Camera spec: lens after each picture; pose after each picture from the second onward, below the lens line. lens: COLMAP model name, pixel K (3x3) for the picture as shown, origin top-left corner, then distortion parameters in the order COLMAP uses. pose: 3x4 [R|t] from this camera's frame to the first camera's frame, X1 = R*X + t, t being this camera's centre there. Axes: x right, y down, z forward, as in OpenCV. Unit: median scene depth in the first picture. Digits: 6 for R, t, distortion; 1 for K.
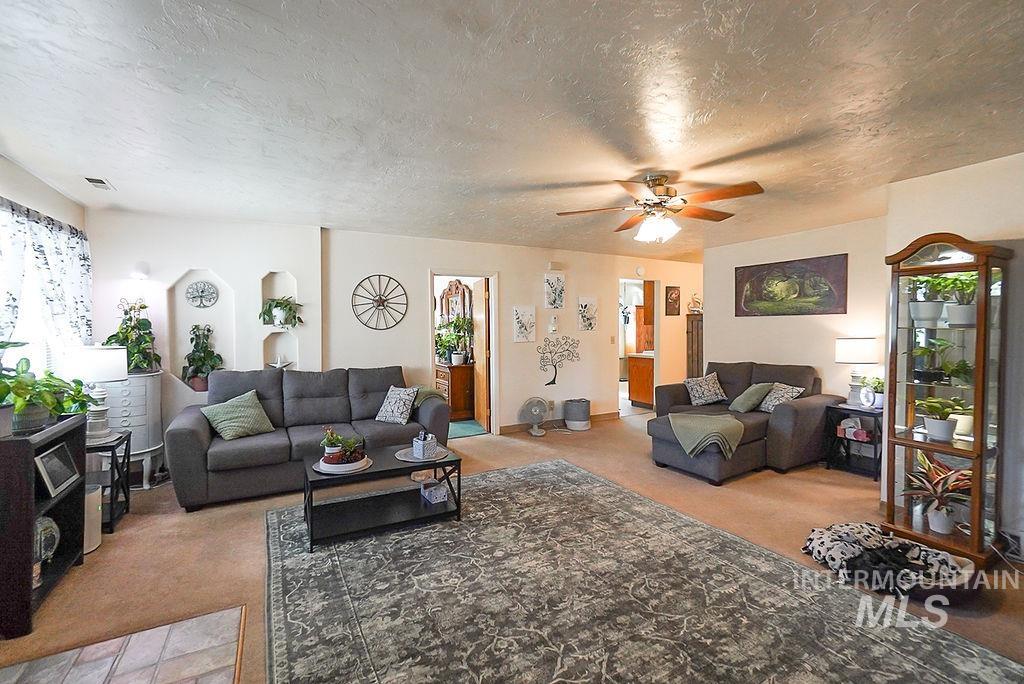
lens RADIAL K [[450.0, 0, 509.6], [0, 450.0, 337.4], [0, 0, 1]] dist [-0.015495, 0.012742]
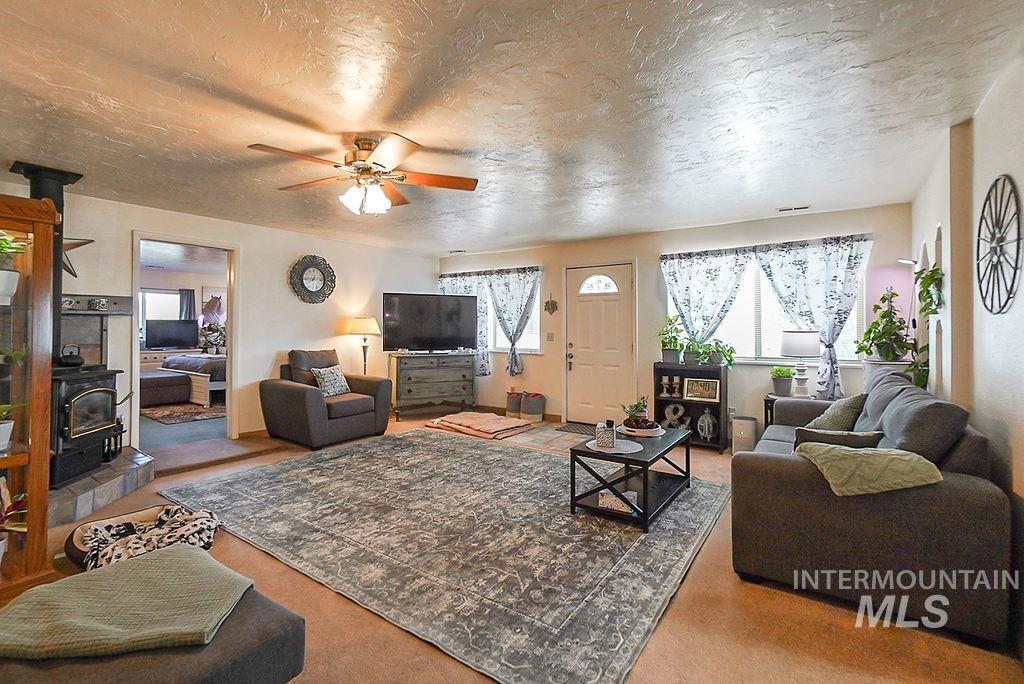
lens RADIAL K [[450.0, 0, 509.6], [0, 450.0, 337.4], [0, 0, 1]] dist [-0.015495, 0.012742]
pose [[-0.898326, 0.011129, -0.439188, 0.347804], [-0.013682, 0.998485, 0.053287, -0.014338], [0.439116, 0.053878, -0.896814, 1.454173]]
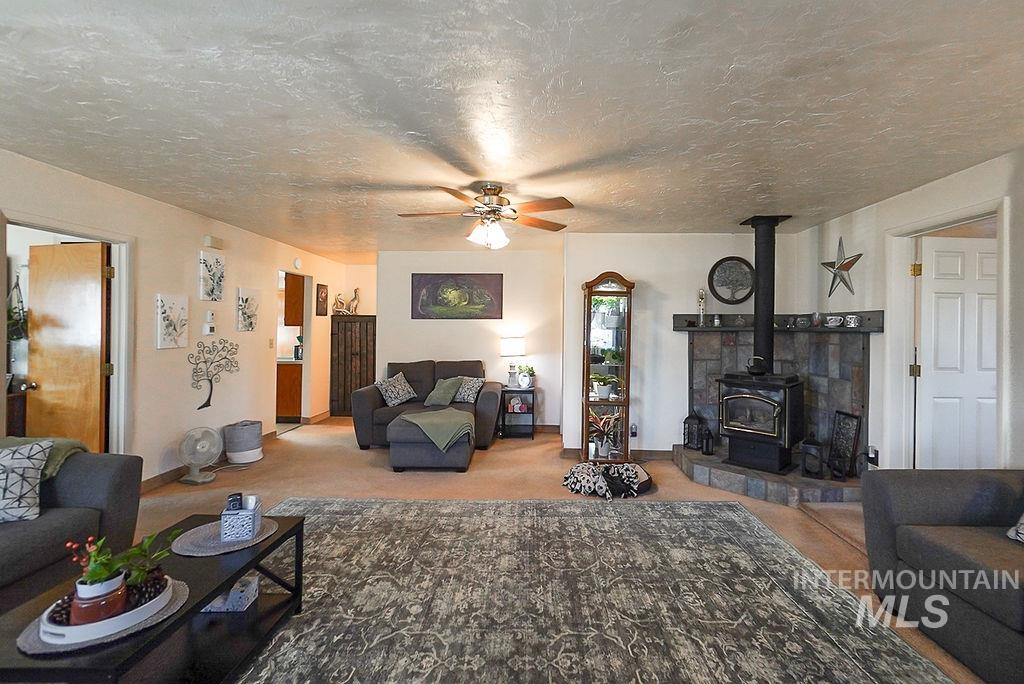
lens RADIAL K [[466.1, 0, 528.3], [0, 466.1, 328.3], [0, 0, 1]] dist [-0.016159, 0.014736]
pose [[0.488225, 0.010167, 0.872659, -0.451392], [0.014544, 0.999698, -0.019784, 0.002933], [-0.872597, 0.022351, 0.487930, 0.289285]]
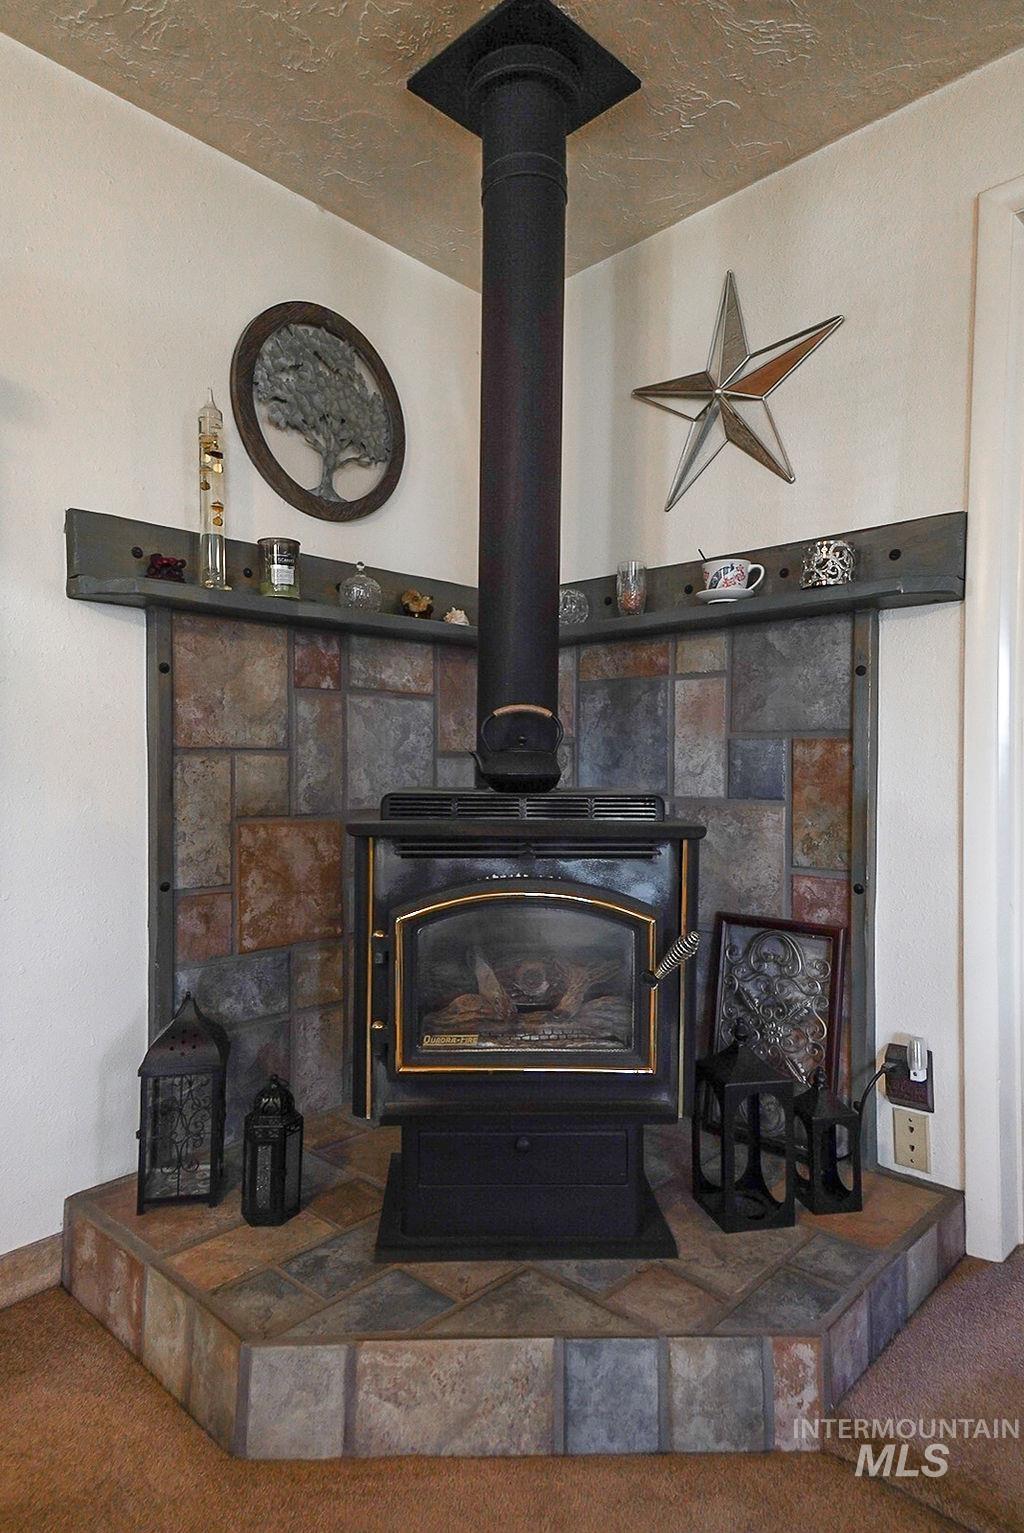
lens RADIAL K [[926.3, 0, 514.4], [0, 926.3, 774.3], [0, 0, 1]] dist [0.077102, 0.000108]
pose [[-0.321528, -0.001686, 0.946899, 0.295455], [0.026916, 0.999578, 0.010919, 0.081813], [-0.946517, 0.028998, -0.321347, 0.500274]]
